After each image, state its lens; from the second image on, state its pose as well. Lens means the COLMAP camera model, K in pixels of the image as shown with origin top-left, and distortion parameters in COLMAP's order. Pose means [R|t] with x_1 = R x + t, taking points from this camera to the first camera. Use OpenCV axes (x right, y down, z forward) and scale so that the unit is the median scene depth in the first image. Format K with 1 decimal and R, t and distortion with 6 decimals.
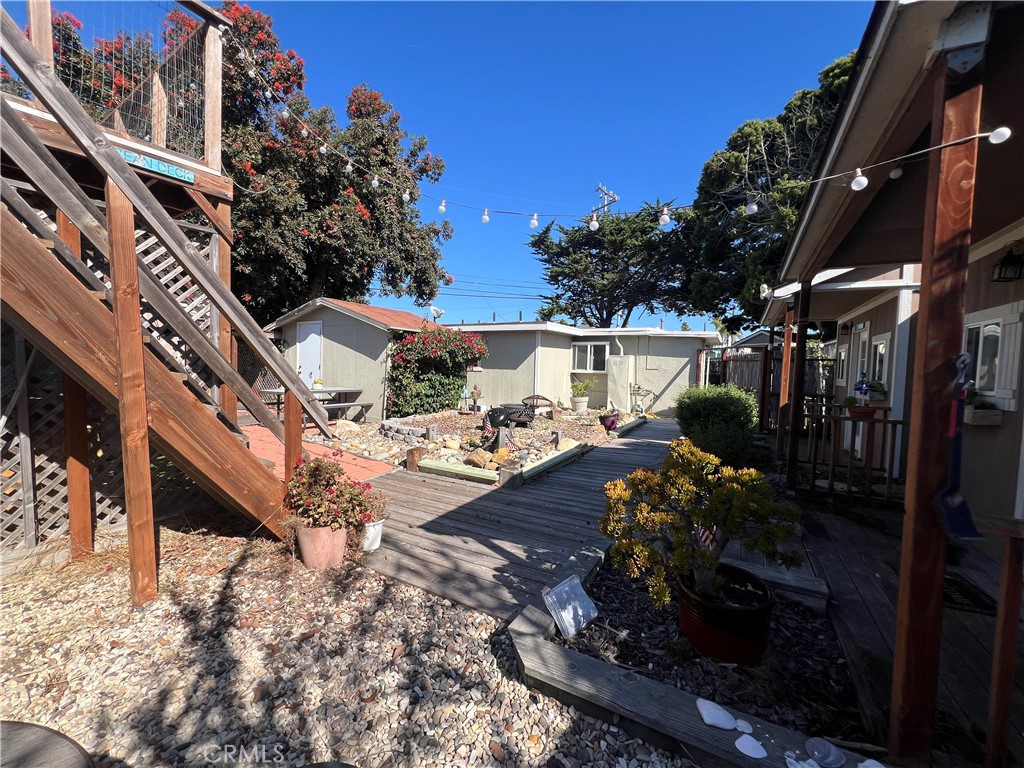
lens RADIAL K [[409.4, 0, 511.9], [0, 409.4, 385.7], [0, 0, 1]] dist [-0.001405, 0.000047]
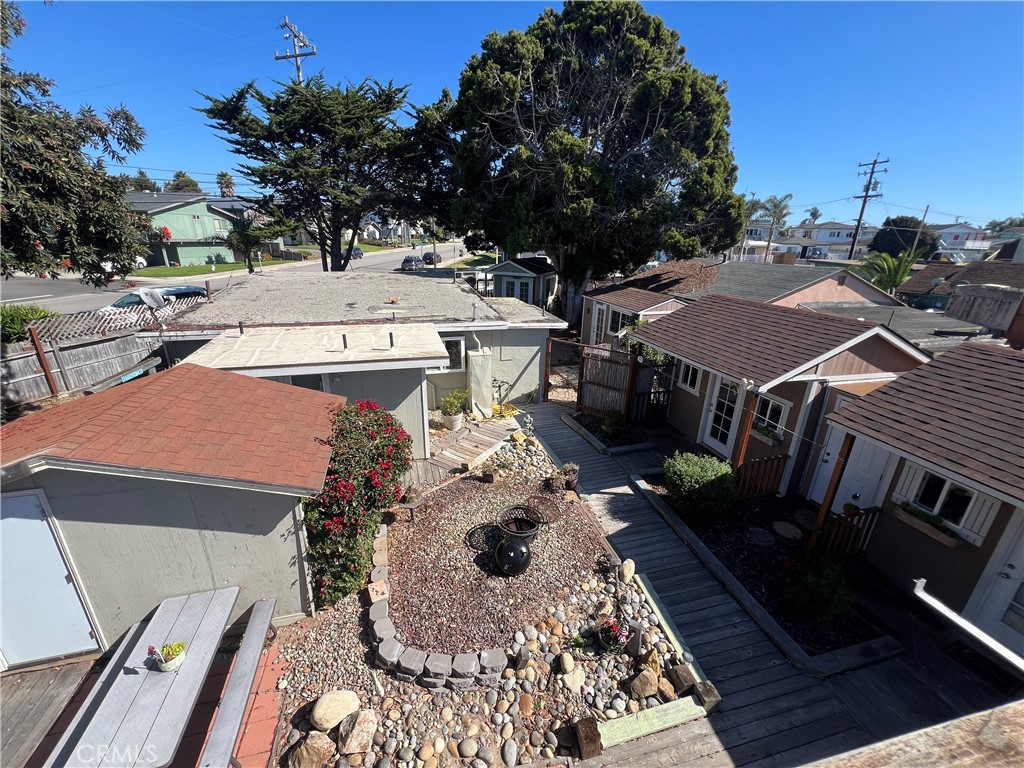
lens RADIAL K [[409.4, 0, 512.1], [0, 409.4, 384.1], [0, 0, 1]] dist [-0.001405, 0.000047]
pose [[0.710507, -0.247360, 0.658781, -0.286926], [0.027603, 0.945257, 0.325156, -0.289946], [-0.703148, -0.212842, 0.678440, 0.317264]]
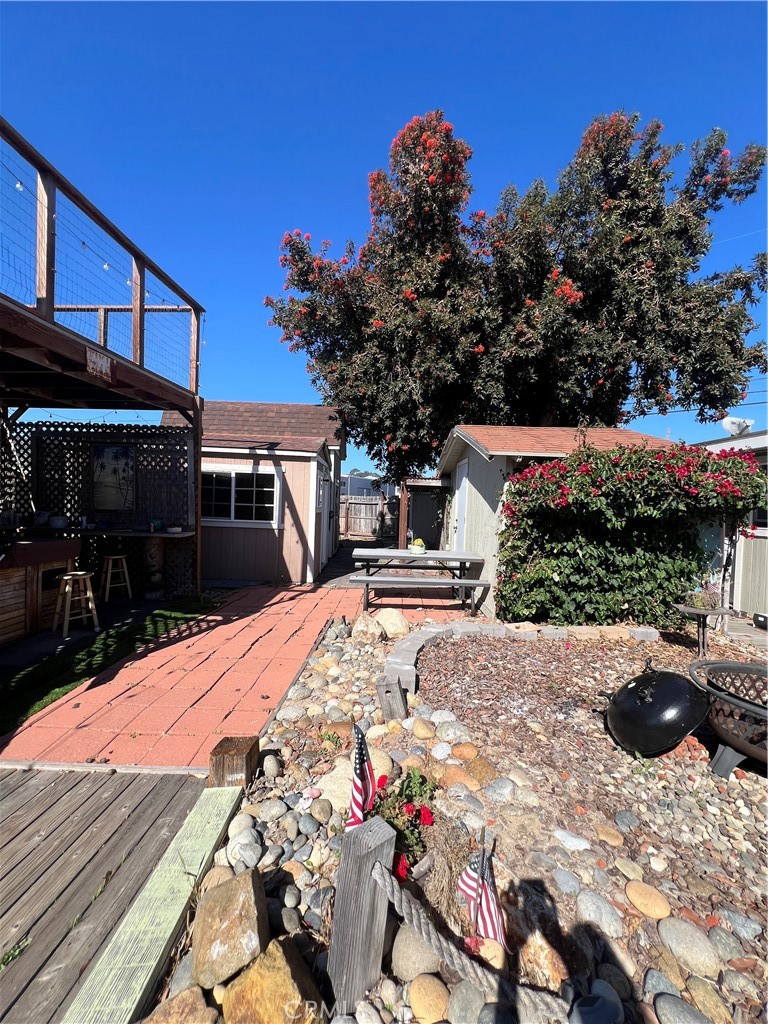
lens RADIAL K [[409.4, 0, 381.8], [0, 409.4, 512.0], [0, 0, 1]] dist [-0.001405, 0.000047]
pose [[0.487808, 0.005869, -0.872931, 0.076109], [-0.059767, 0.997855, -0.026690, -0.026439], [0.870903, 0.065192, 0.487112, 0.402365]]
